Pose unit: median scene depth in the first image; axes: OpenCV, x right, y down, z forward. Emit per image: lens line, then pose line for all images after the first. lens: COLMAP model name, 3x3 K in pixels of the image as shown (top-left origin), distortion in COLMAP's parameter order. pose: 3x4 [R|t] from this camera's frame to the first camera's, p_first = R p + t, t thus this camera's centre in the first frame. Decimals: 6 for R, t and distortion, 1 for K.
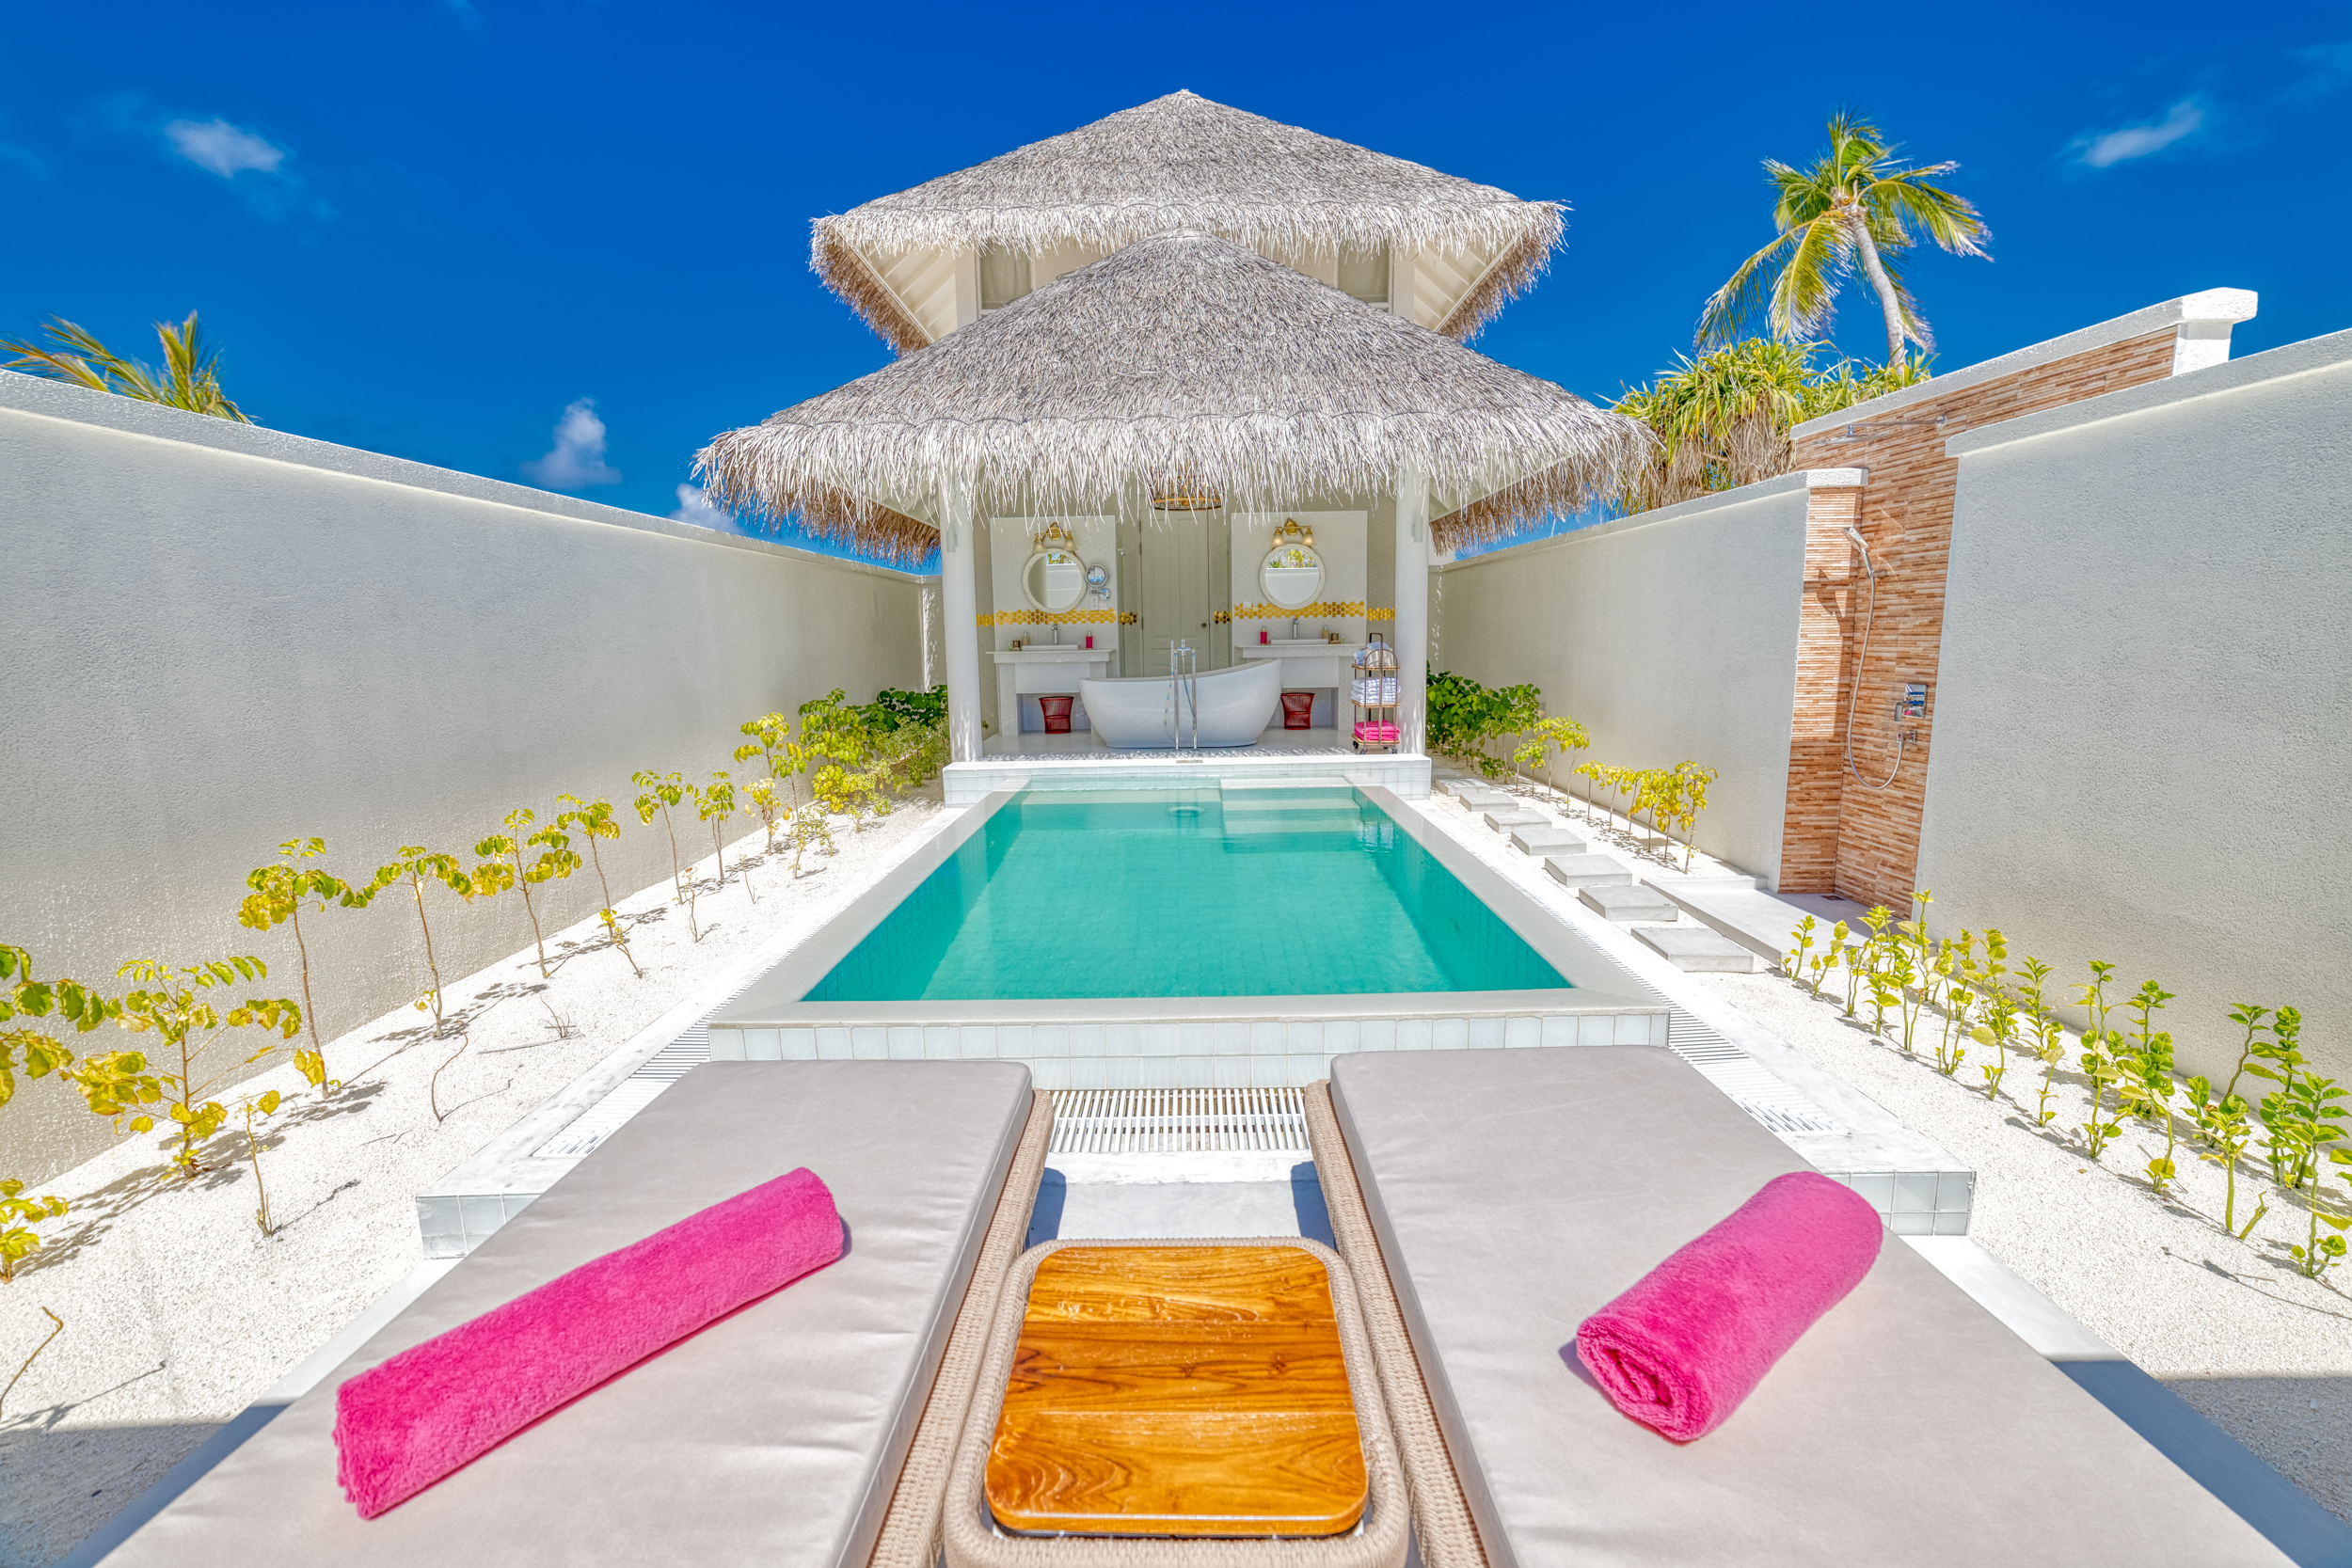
lens RADIAL K [[900.2, 0, 1179.3], [0, 900.2, 754.9], [0, 0, 1]] dist [-0.016311, 0.005089]
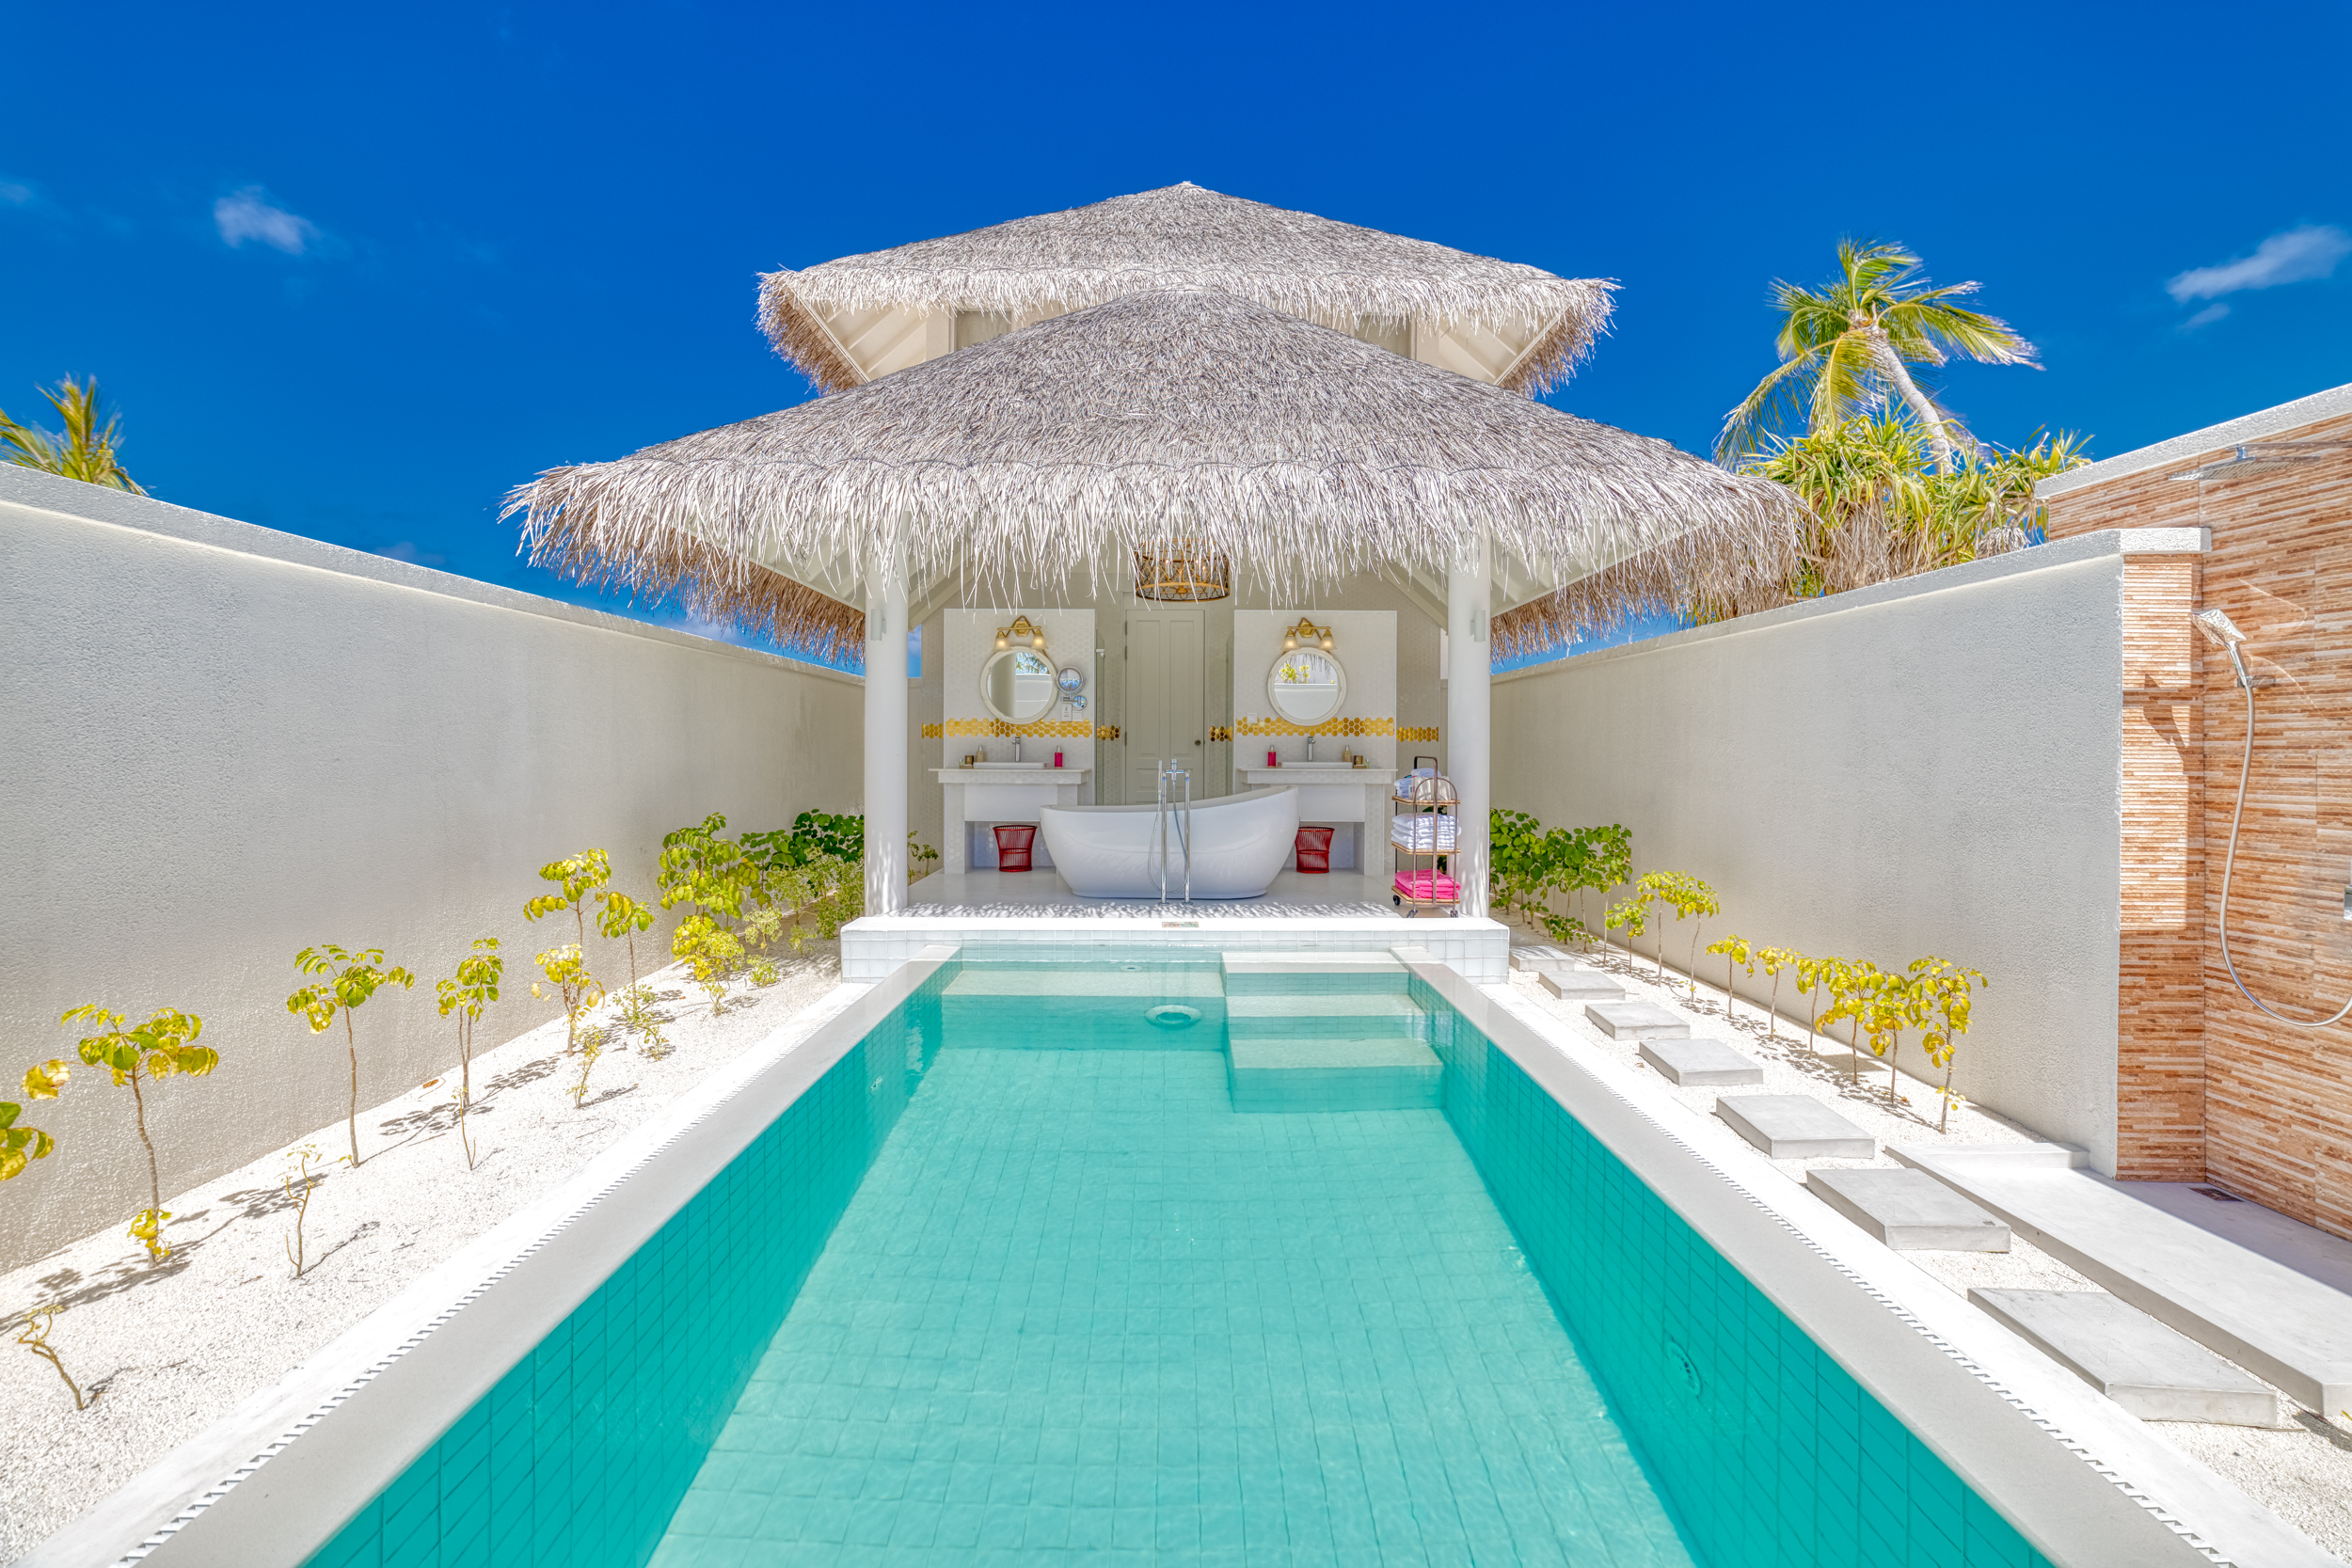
lens RADIAL K [[900.2, 0, 1179.8], [0, 900.2, 755.4], [0, 0, 1]] dist [-0.016311, 0.005089]
pose [[0.999659, 0.021742, 0.014465, -0.002679], [-0.019688, 0.991384, -0.129500, -0.033507], [-0.017156, 0.129171, 0.991474, 0.249801]]
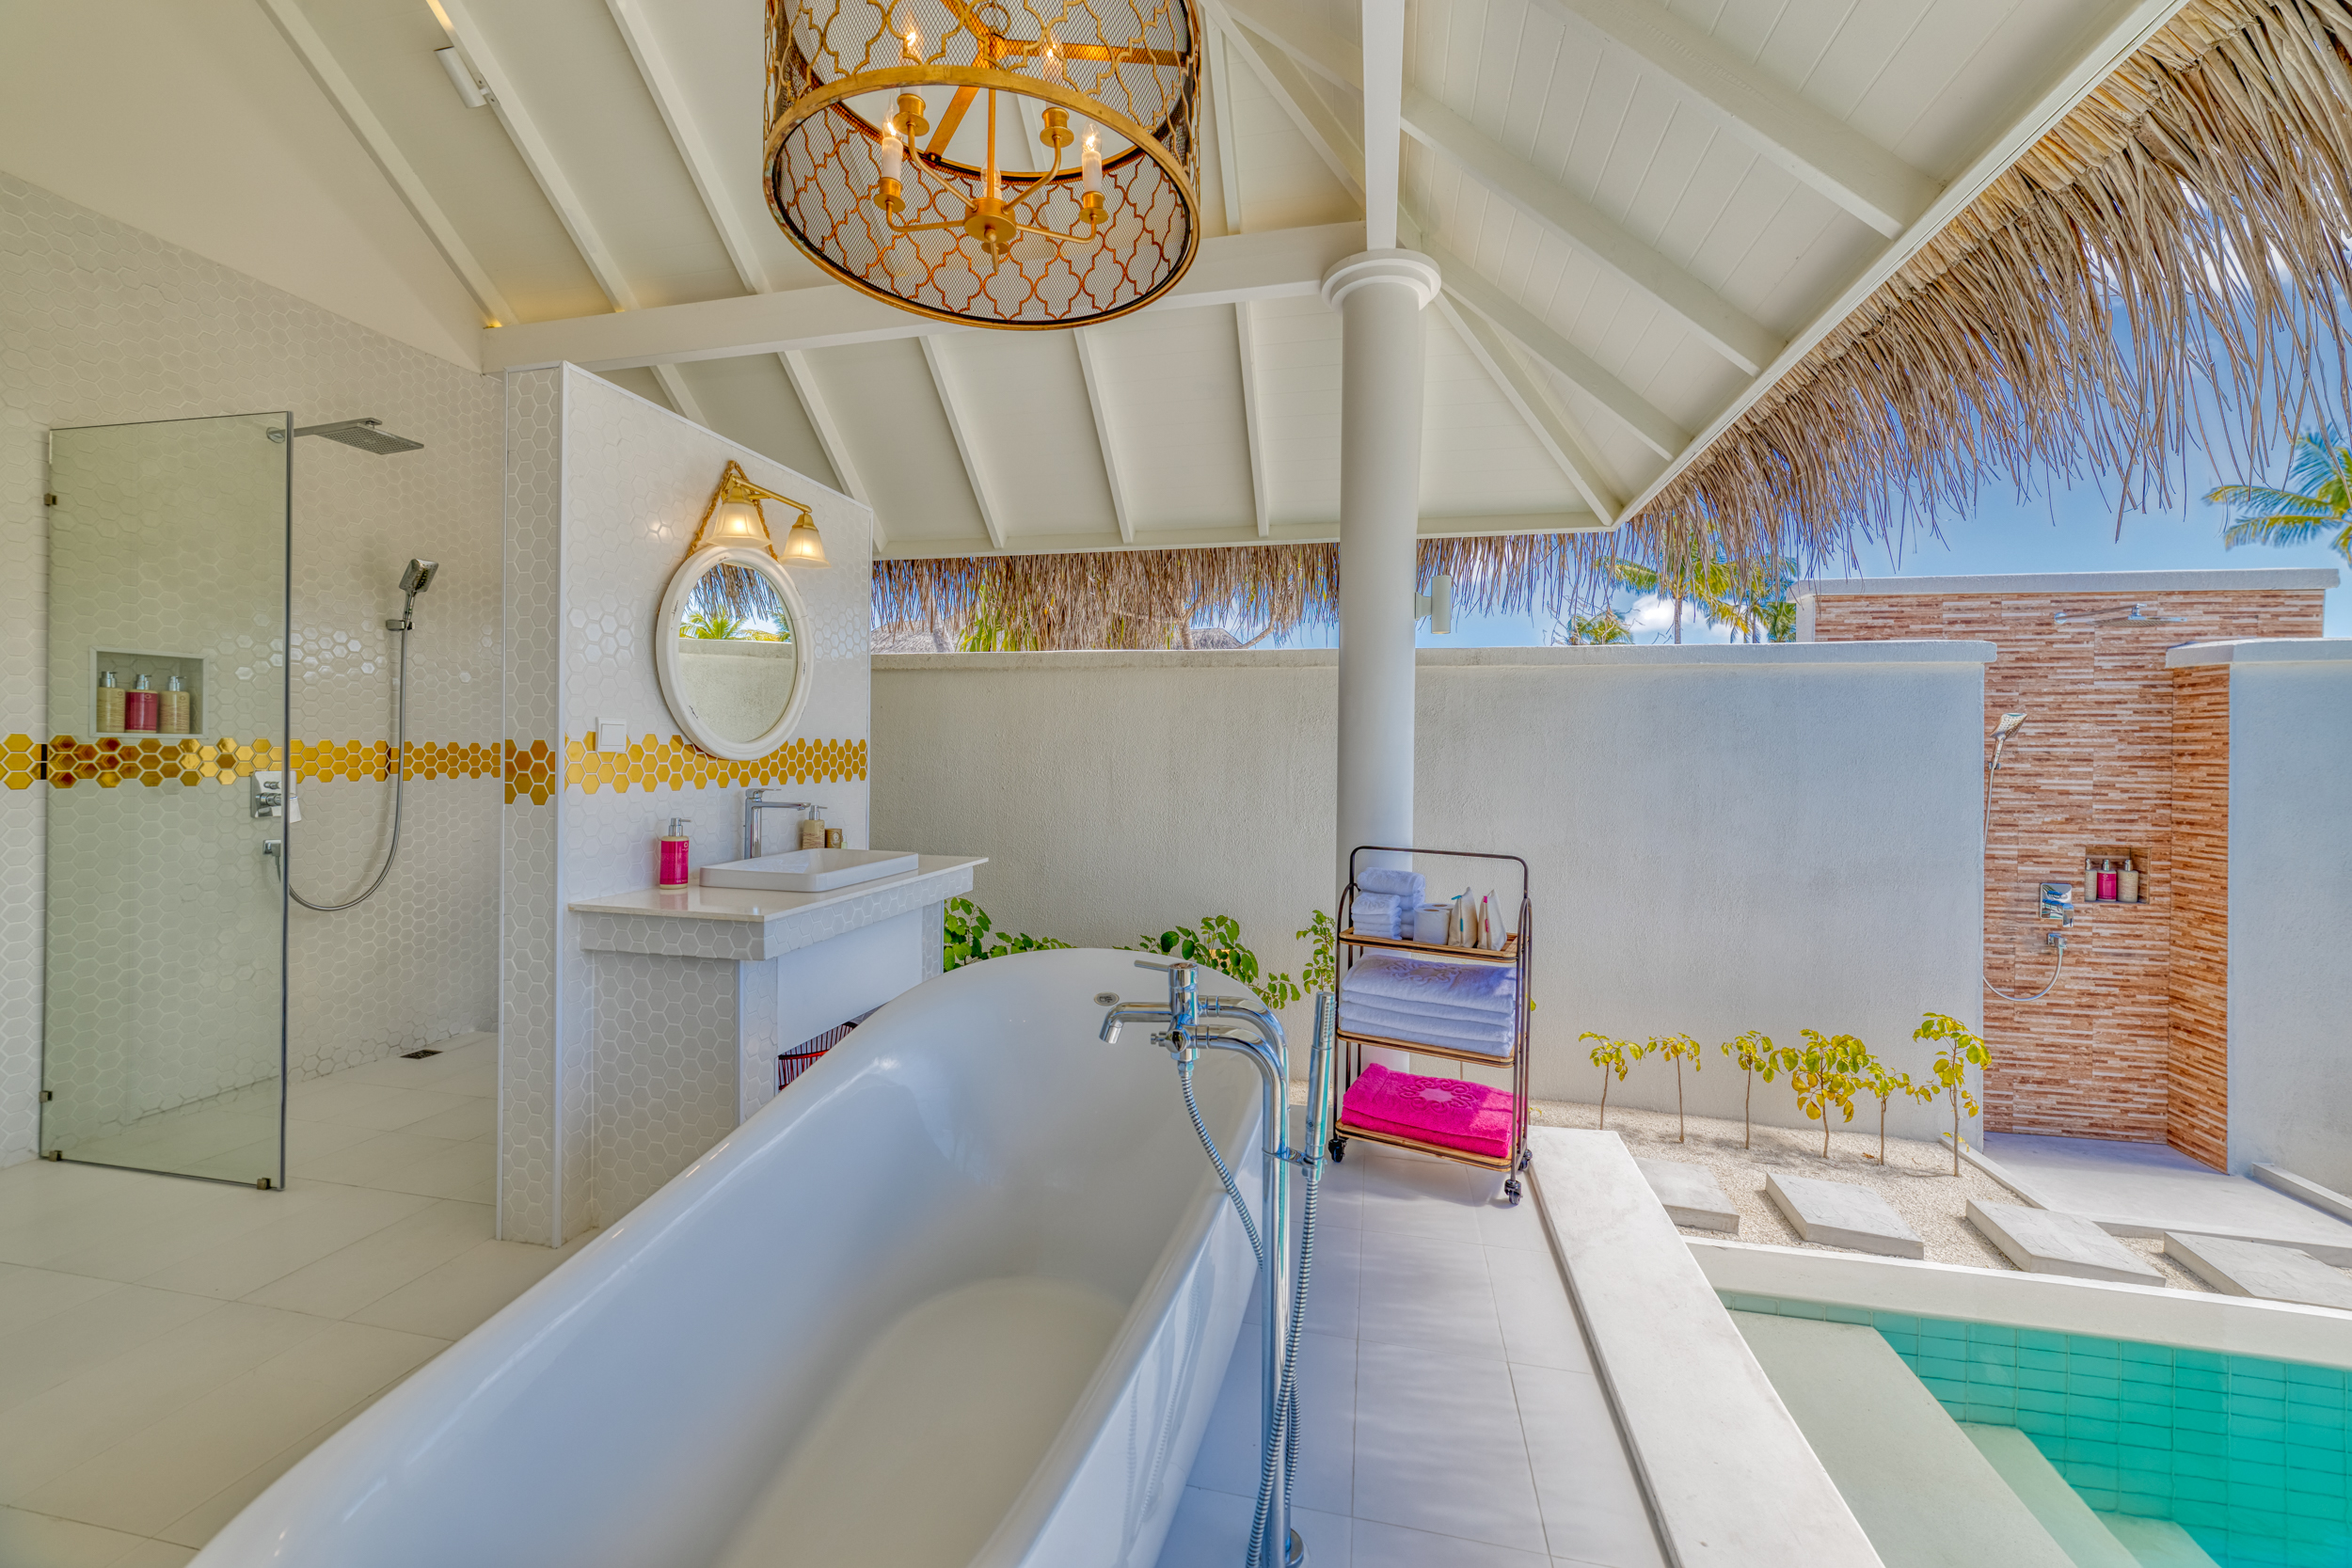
lens RADIAL K [[900.2, 0, 1179.6], [0, 900.2, 761.6], [0, 0, 1]] dist [-0.016311, 0.005089]
pose [[0.203797, 0.012930, 0.978928, -0.183631], [0.117047, 0.992419, -0.037476, -0.175631], [-0.971991, 0.122218, 0.200738, 1.057765]]
